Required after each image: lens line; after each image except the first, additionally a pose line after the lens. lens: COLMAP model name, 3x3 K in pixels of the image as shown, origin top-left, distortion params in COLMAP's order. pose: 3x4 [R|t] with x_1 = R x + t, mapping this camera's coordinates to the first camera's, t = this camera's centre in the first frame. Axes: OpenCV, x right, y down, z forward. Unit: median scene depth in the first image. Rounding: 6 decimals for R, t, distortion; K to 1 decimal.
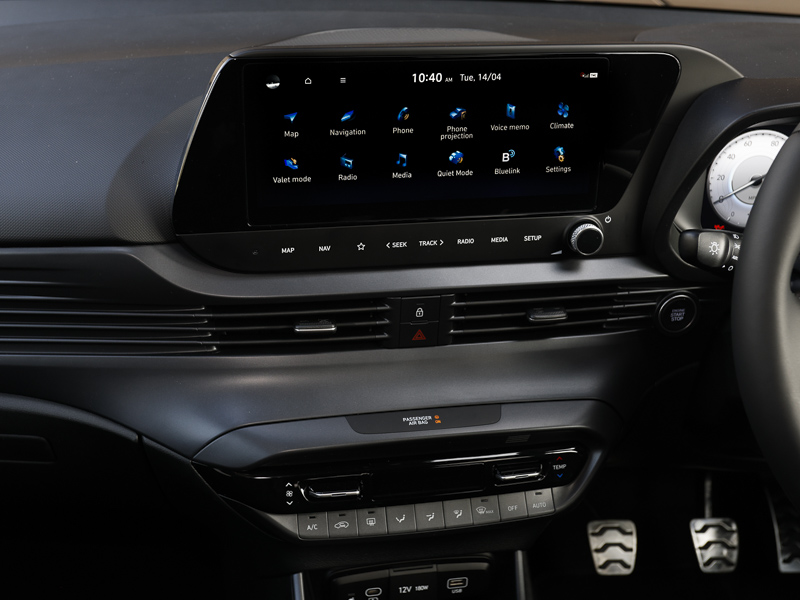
lens RADIAL K [[867.3, 0, 400.0], [0, 867.3, 300.0], [0, 0, 1]] dist [0.022183, 0.003122]
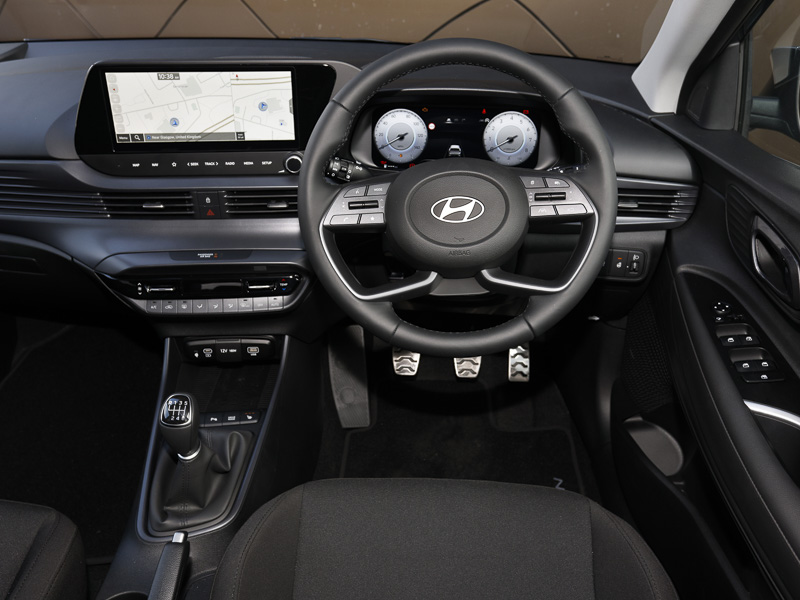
lens RADIAL K [[631.1, 0, 400.0], [0, 631.1, 300.0], [0, 0, 1]] dist [-0.012245, -0.005081]
pose [[0.995903, 0.045974, -0.077867, 0.567019], [-0.038207, 0.994407, 0.098459, 0.080466], [0.081958, -0.095080, 0.992090, -0.383393]]
